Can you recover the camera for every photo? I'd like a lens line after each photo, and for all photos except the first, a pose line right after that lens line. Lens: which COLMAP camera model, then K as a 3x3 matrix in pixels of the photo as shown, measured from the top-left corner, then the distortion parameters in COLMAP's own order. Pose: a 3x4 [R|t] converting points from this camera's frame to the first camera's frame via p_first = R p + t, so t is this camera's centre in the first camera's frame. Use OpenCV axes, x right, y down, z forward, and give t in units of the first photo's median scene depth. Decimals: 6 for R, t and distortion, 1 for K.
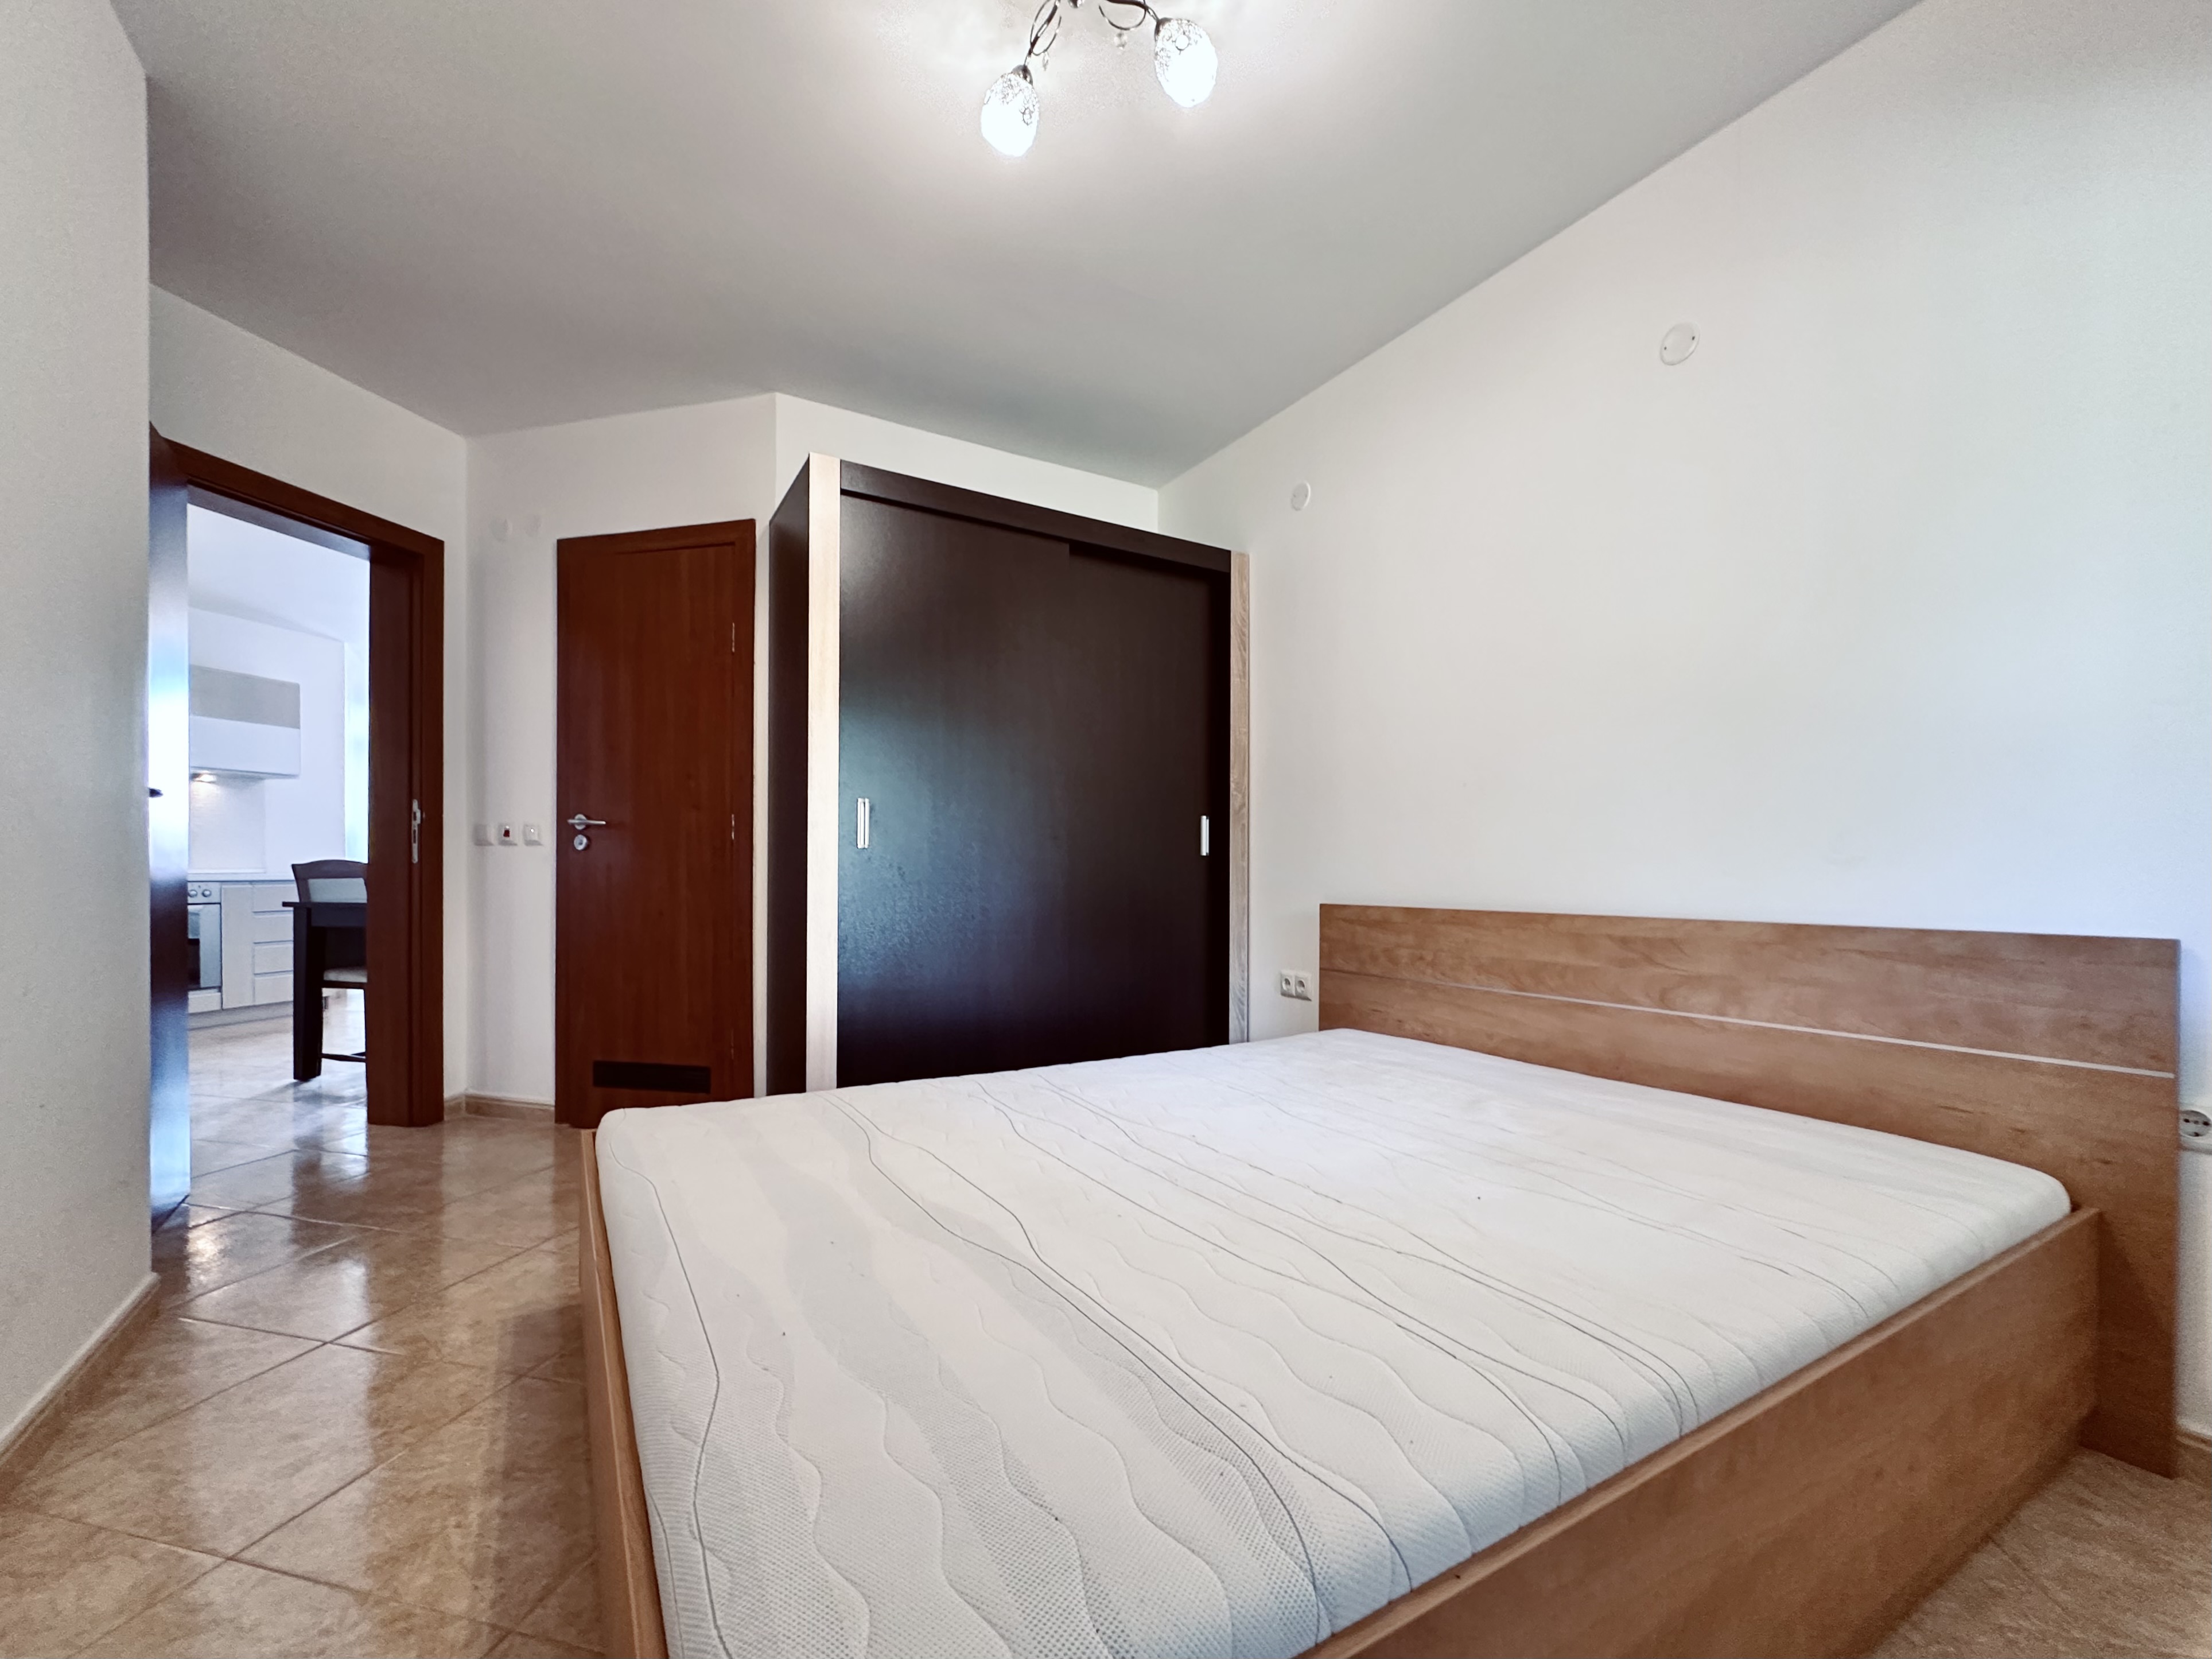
lens RADIAL K [[933.8, 0, 1106.6], [0, 933.8, 882.3], [0, 0, 1]] dist [-0.000289, 0.000291]
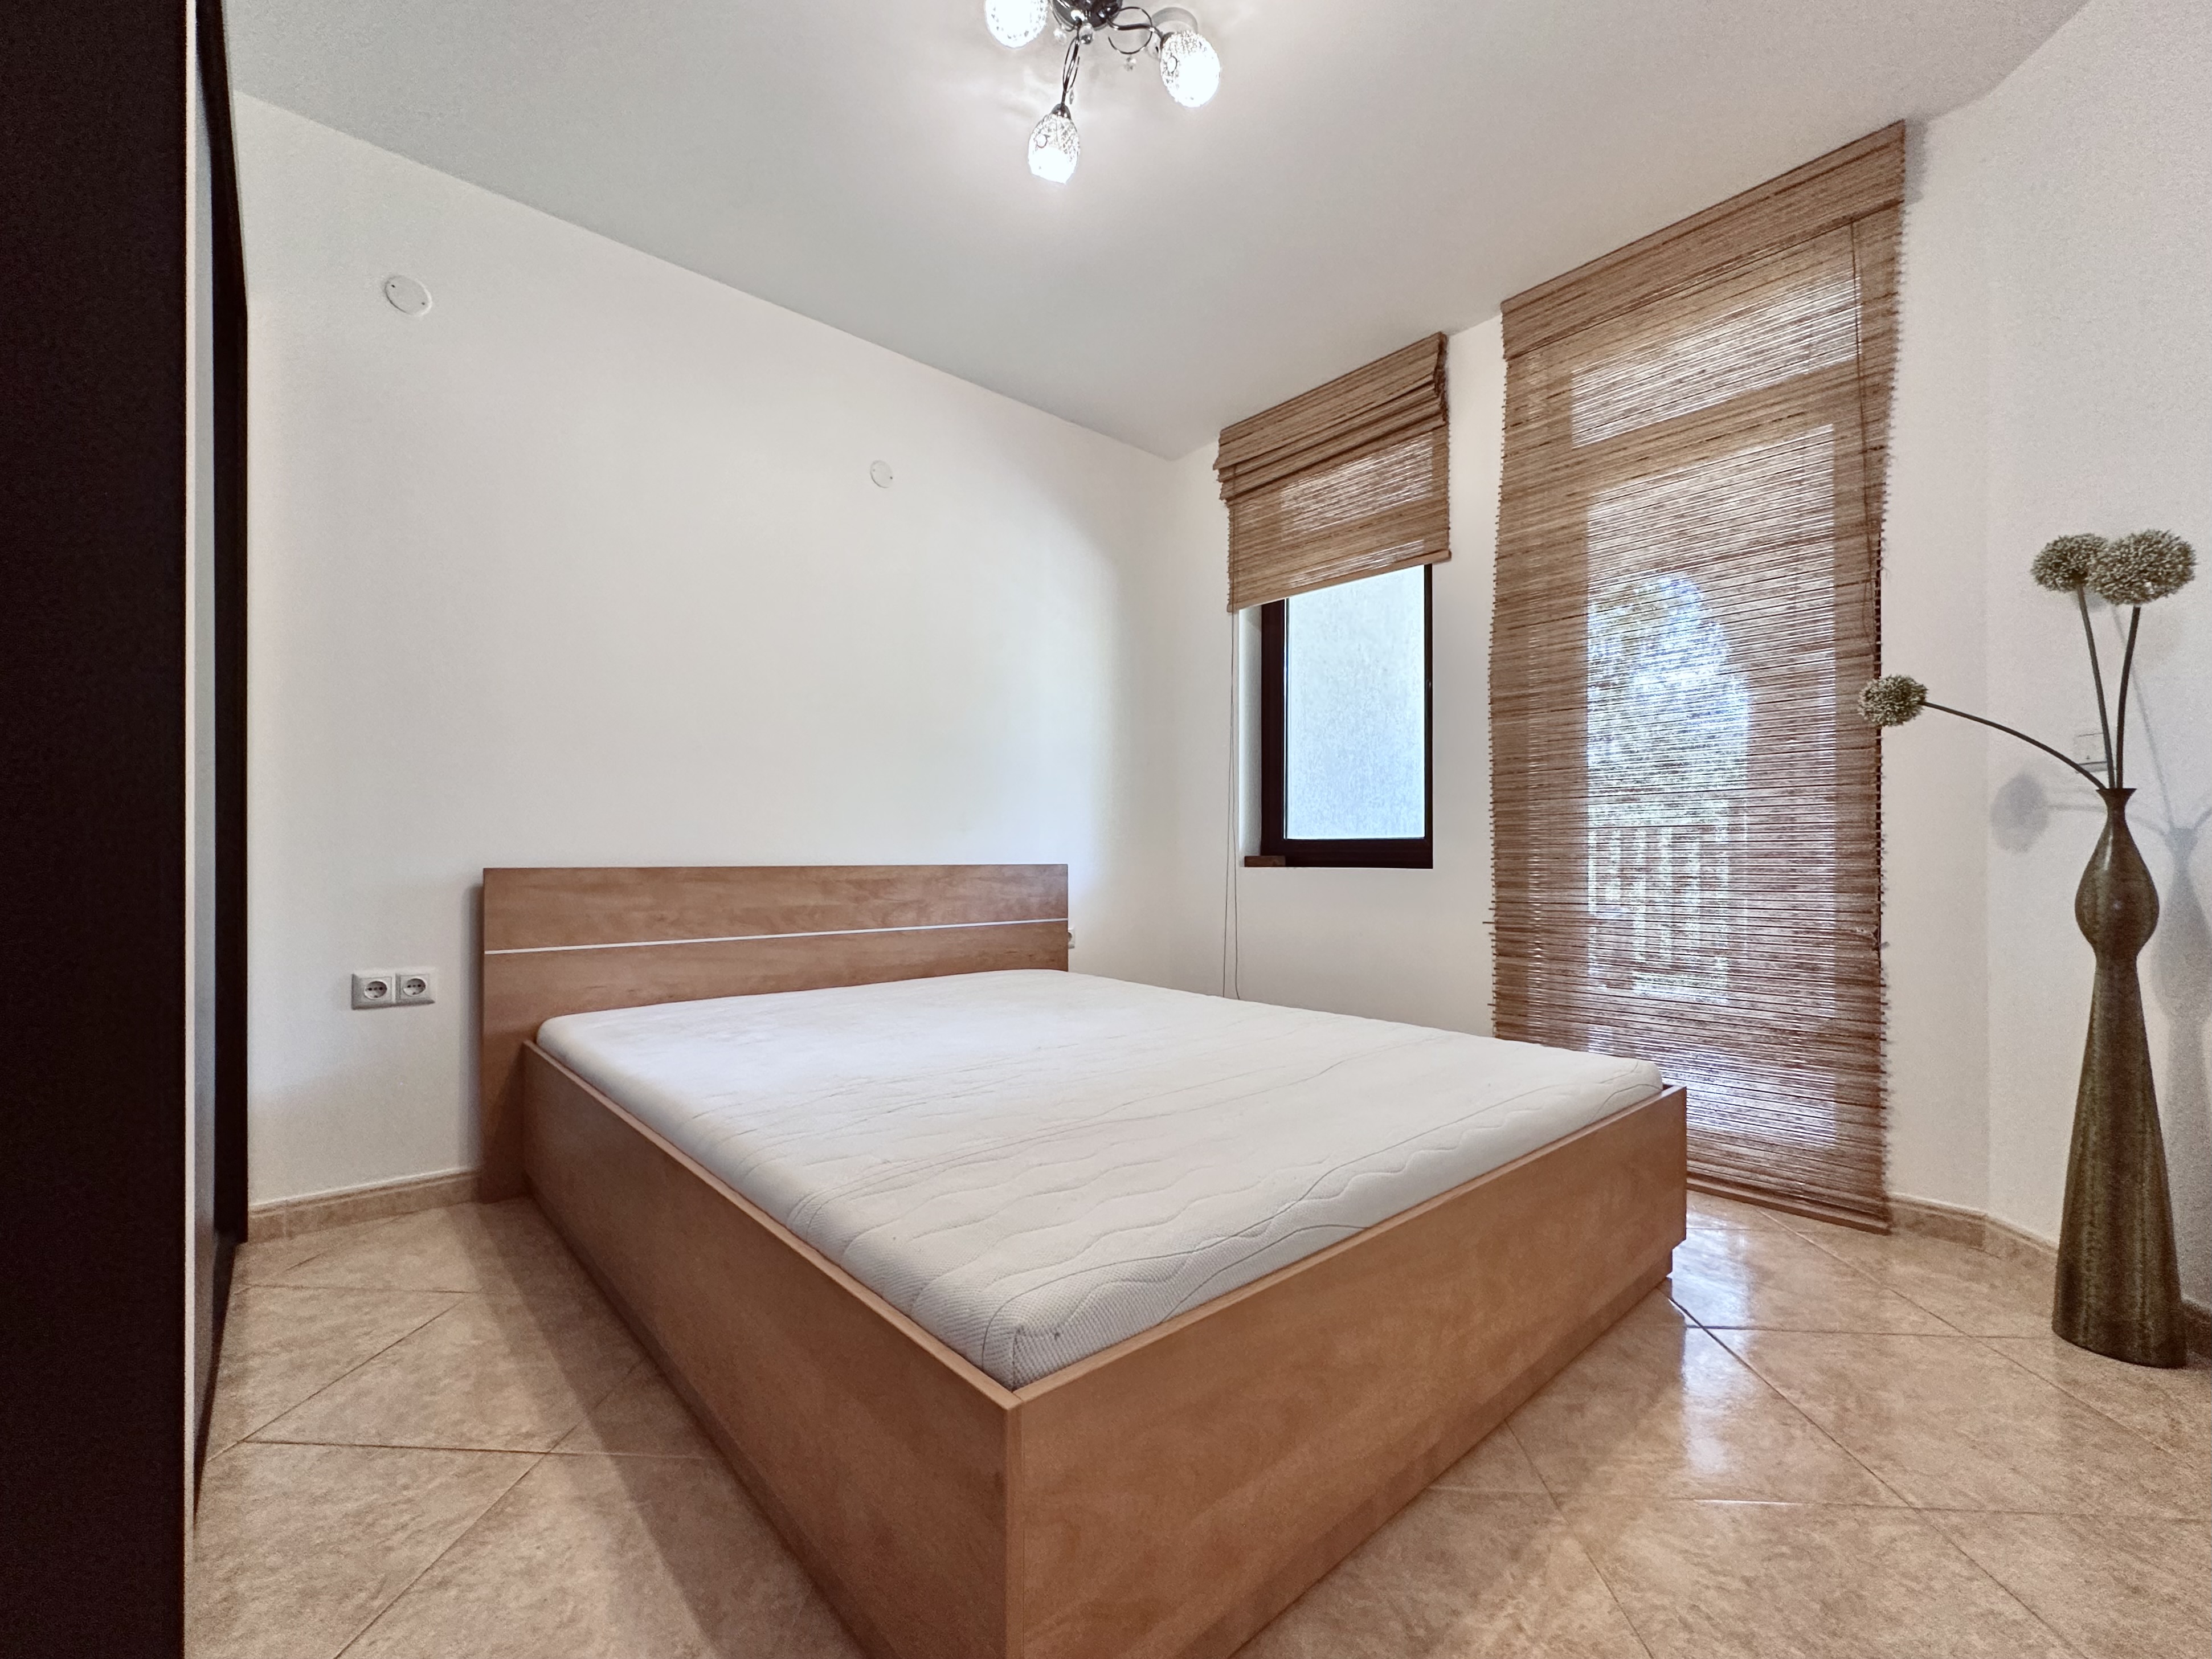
lens RADIAL K [[922.8, 0, 1105.5], [0, 922.8, 850.5], [0, 0, 1]] dist [-0.001676, 0.000287]
pose [[-0.190061, 0.001177, 0.981772, -0.870560], [0.007982, 0.999968, 0.000346, 0.017692], [-0.981740, 0.007902, -0.190065, 0.928462]]
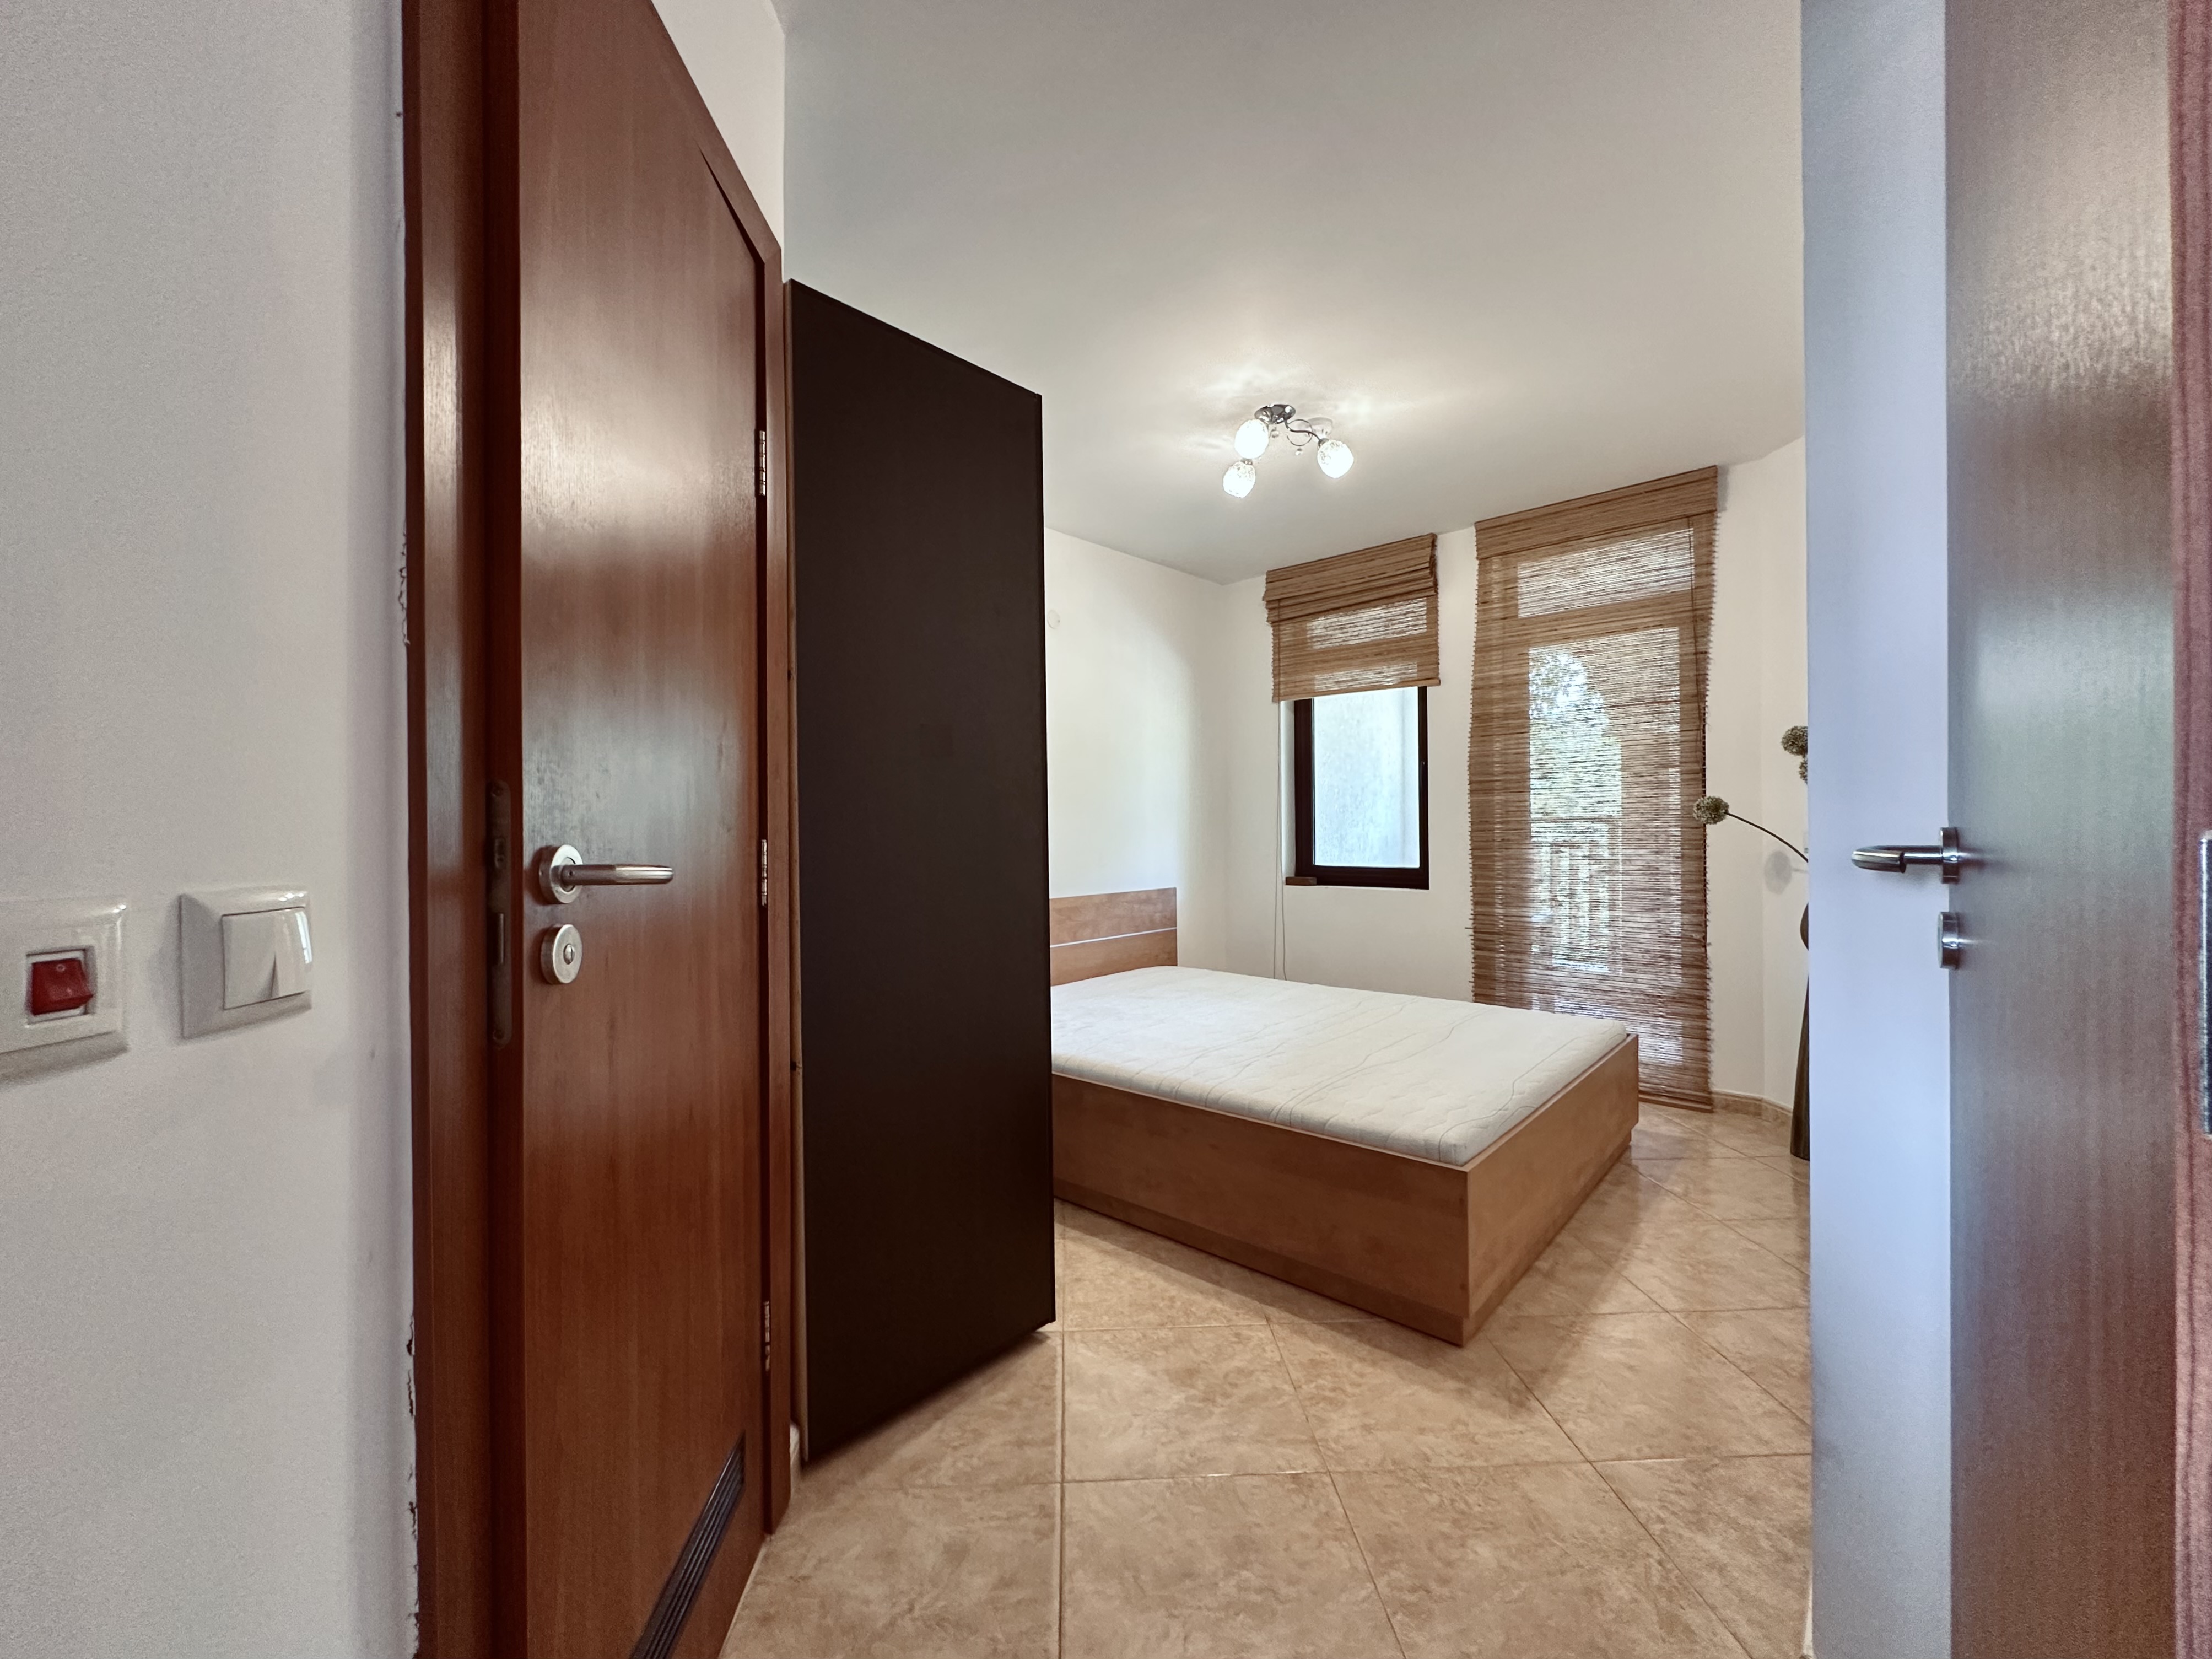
lens RADIAL K [[887.1, 0, 1104.8], [0, 887.1, 828.6], [0, 0, 1]] dist [-0.001818, 0.000815]
pose [[-0.281643, -0.000008, 0.959519, -1.352597], [0.016215, 0.999857, 0.004768, -0.125596], [-0.959382, 0.016902, -0.281602, 1.491534]]
